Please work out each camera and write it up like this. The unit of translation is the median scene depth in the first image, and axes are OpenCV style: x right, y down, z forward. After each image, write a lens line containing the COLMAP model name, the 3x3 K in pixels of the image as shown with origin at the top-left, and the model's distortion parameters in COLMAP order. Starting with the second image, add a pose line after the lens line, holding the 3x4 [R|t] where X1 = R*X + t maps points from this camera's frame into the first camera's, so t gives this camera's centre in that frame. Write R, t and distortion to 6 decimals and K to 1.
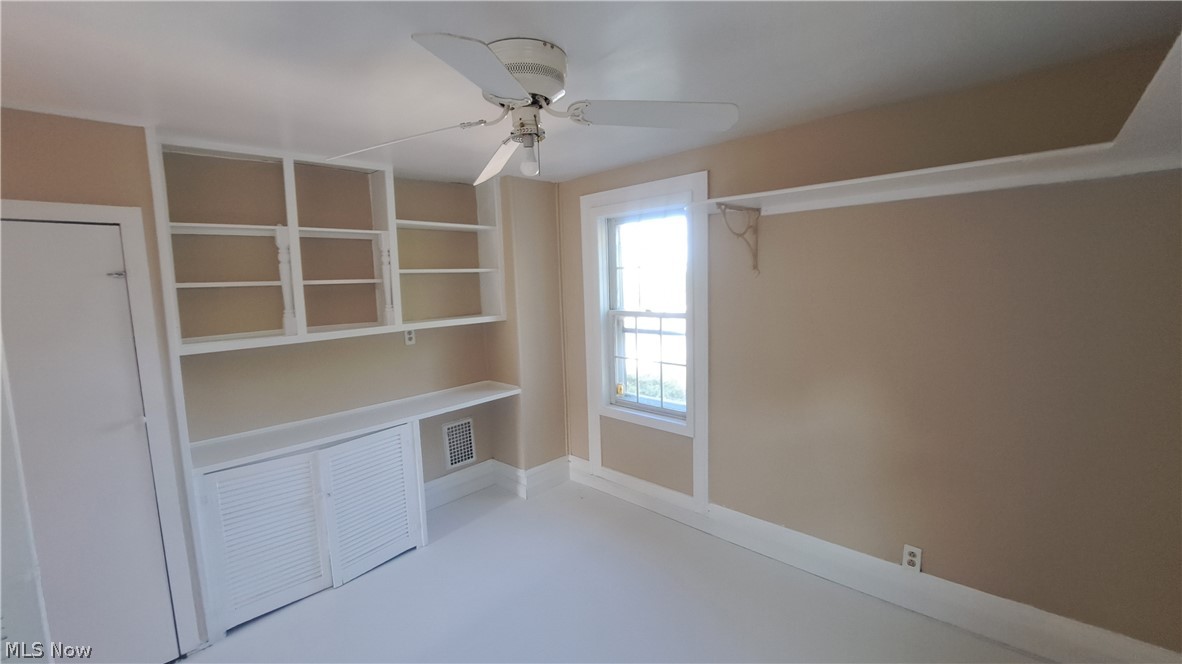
lens RADIAL K [[472.7, 0, 591.0], [0, 472.7, 332.0], [0, 0, 1]] dist [-0.009689, -0.000383]
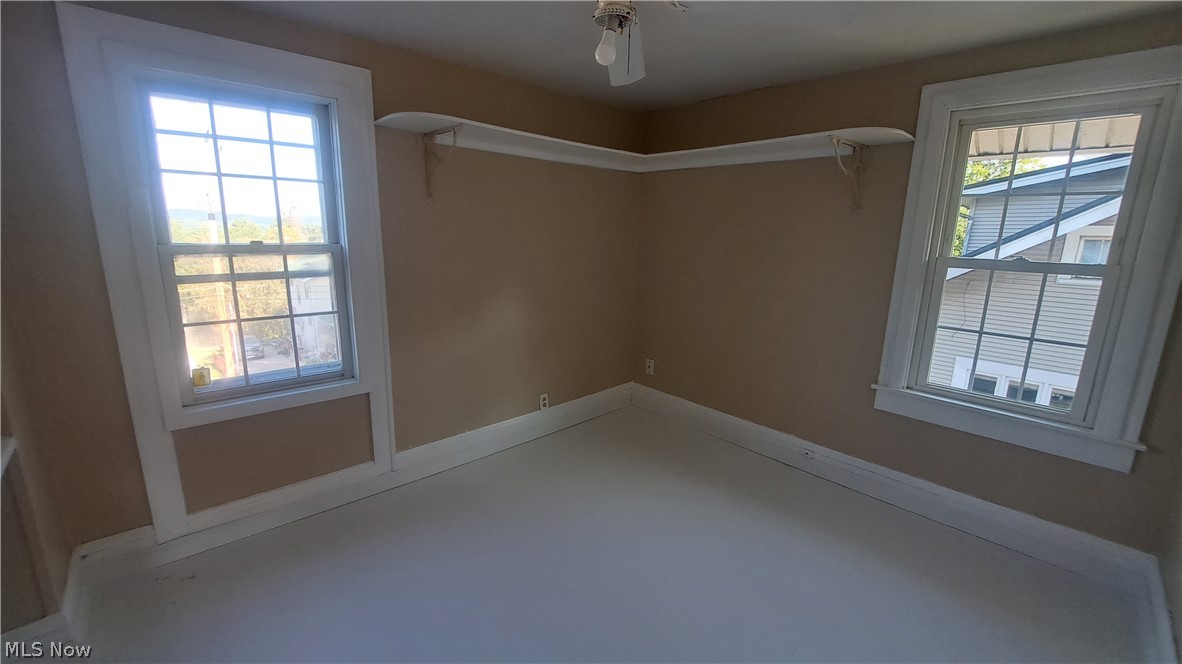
lens RADIAL K [[472.7, 0, 591.0], [0, 472.7, 332.0], [0, 0, 1]] dist [-0.009689, -0.000383]
pose [[0.060669, -0.174433, 0.982798, -0.551036], [0.088985, 0.981637, 0.168734, 0.008096], [-0.994184, 0.077218, 0.075077, 0.503251]]
